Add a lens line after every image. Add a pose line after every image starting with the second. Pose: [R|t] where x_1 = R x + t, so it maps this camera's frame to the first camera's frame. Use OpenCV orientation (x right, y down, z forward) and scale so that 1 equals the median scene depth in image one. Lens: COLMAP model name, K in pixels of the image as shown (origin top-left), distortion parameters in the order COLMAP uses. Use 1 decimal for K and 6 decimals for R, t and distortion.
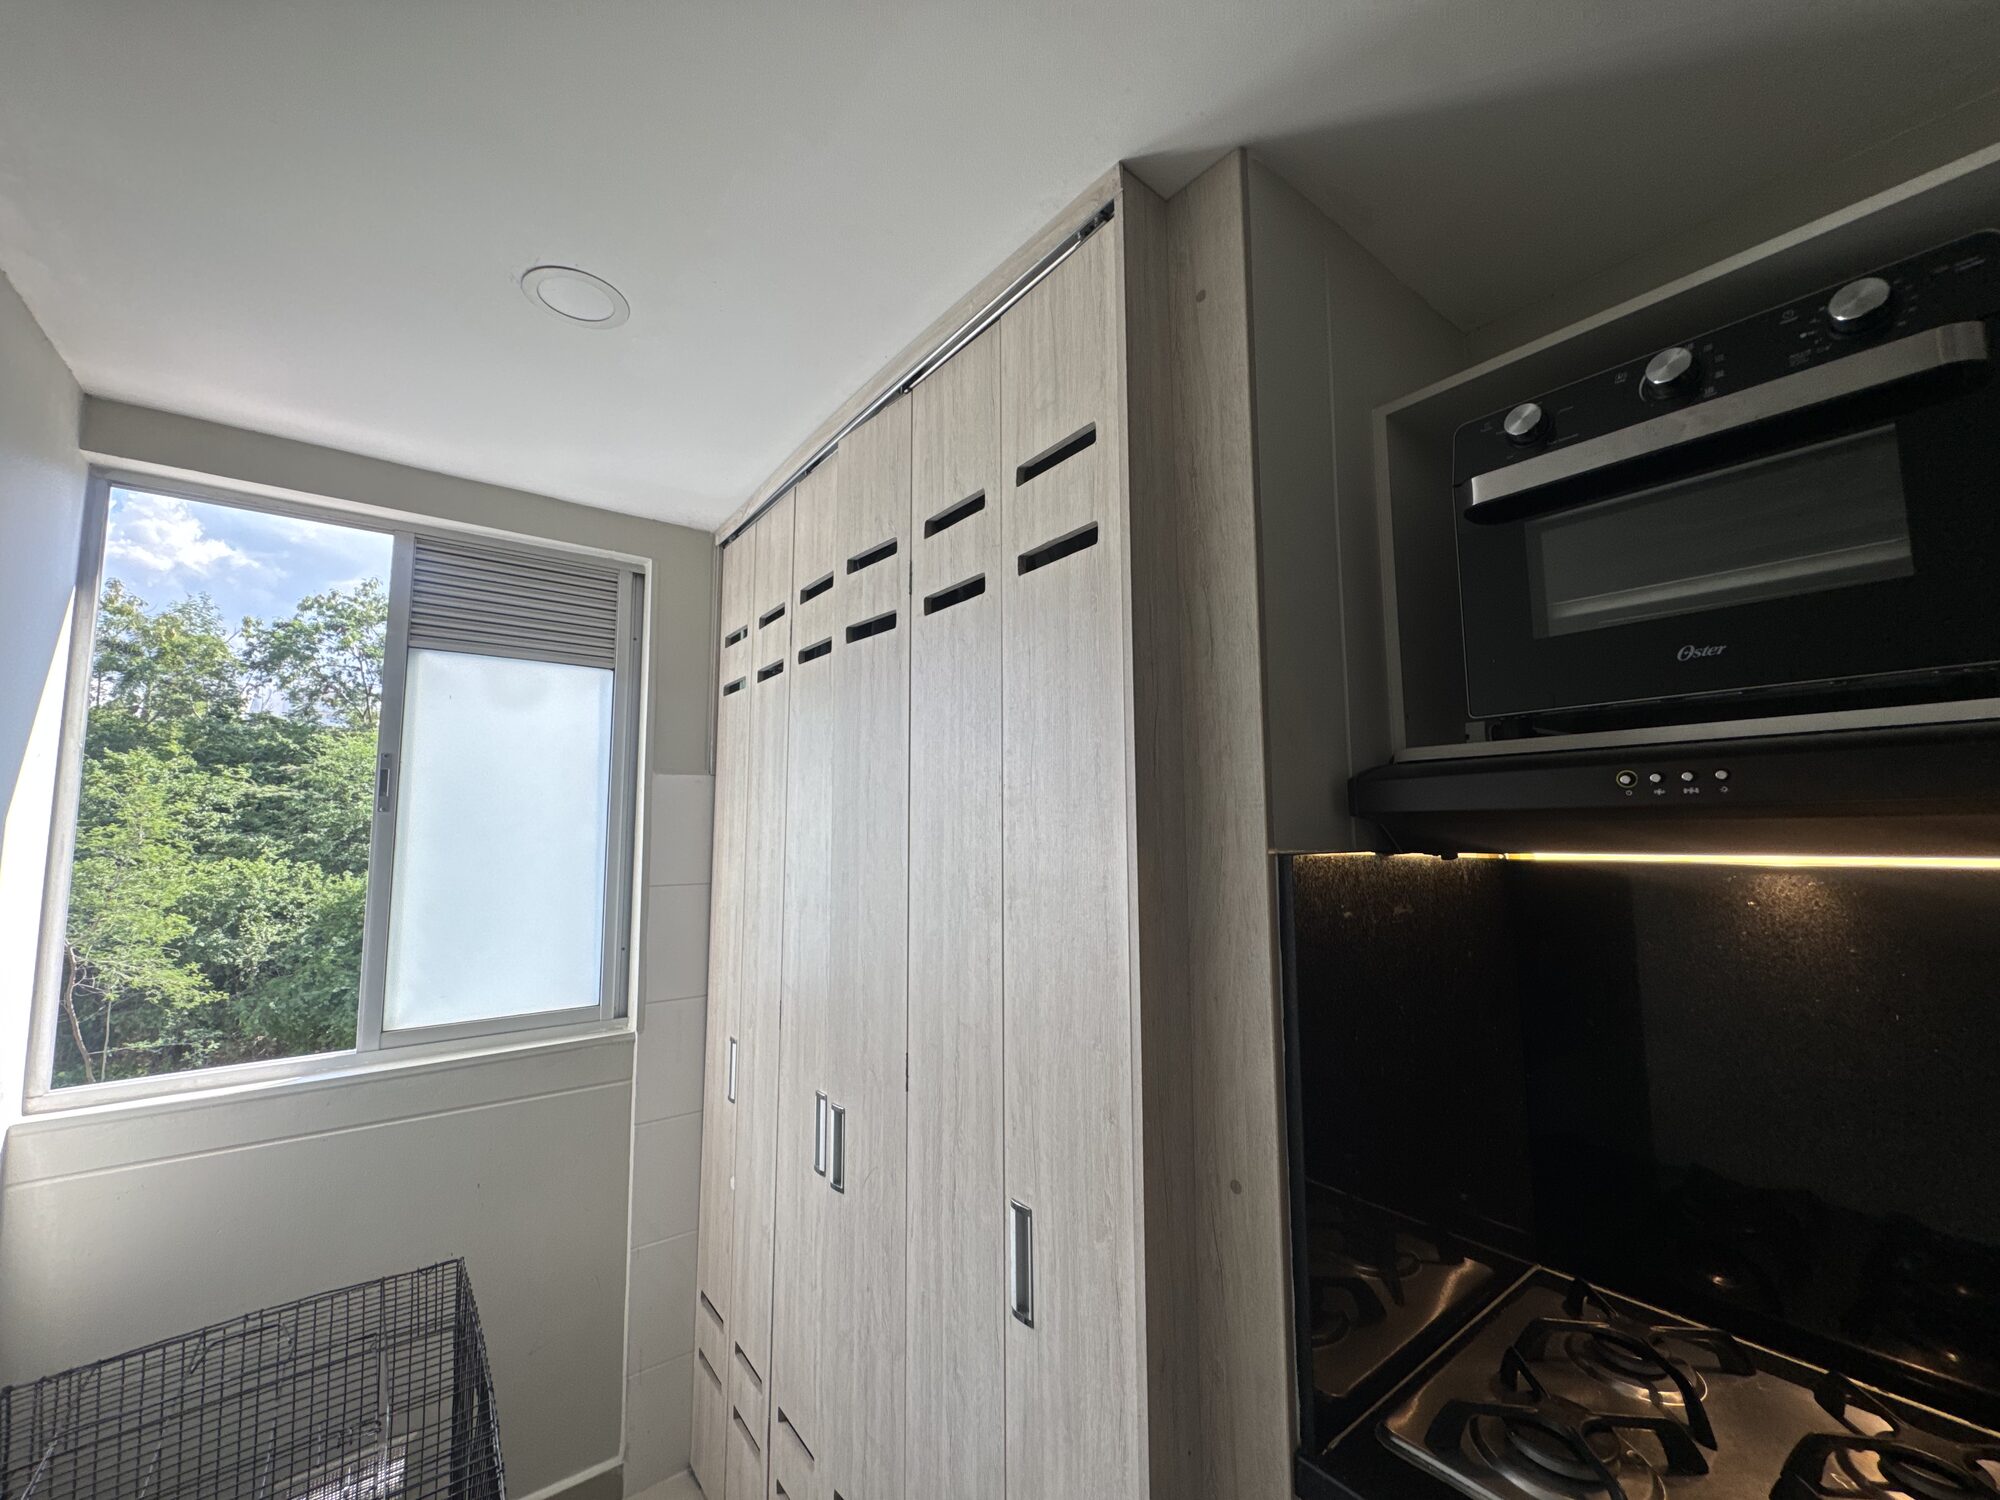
lens RADIAL K [[797.6, 0, 995.0], [0, 797.6, 745.7], [0, 0, 1]] dist [-0.012987, 0.002062]
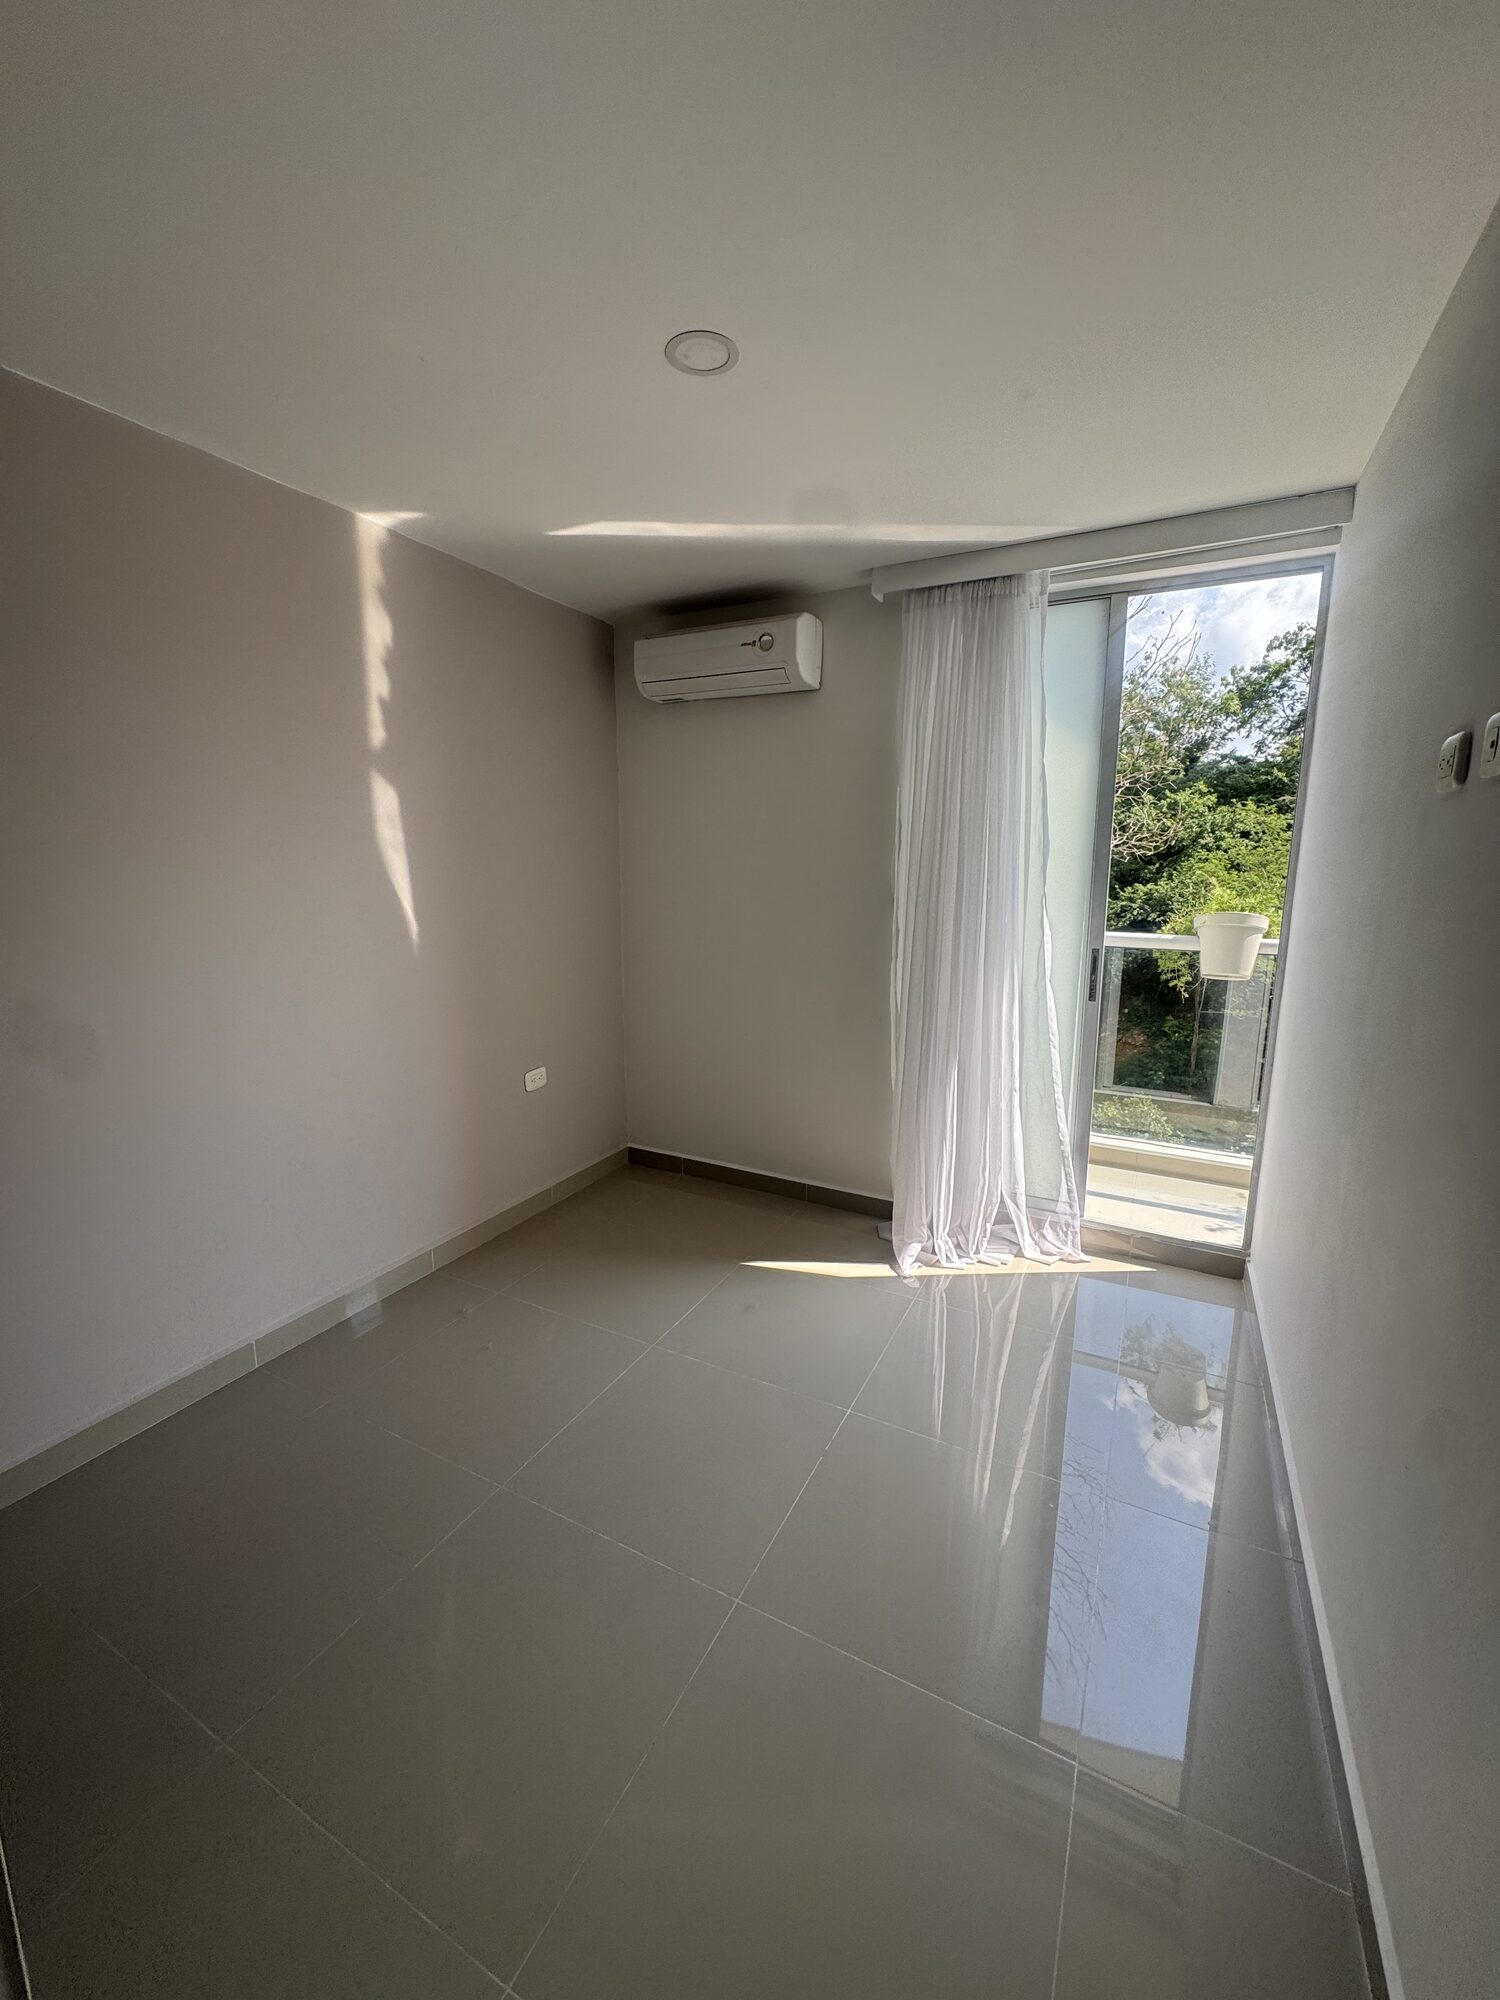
lens RADIAL K [[797.6, 0, 743.8], [0, 797.6, 1003.7], [0, 0, 1]] dist [-0.012987, 0.002062]
pose [[0.433469, 0.165386, -0.885862, -2.040244], [0.094621, 0.969229, 0.227250, -0.230519], [0.896187, -0.182327, 0.404481, -2.716756]]
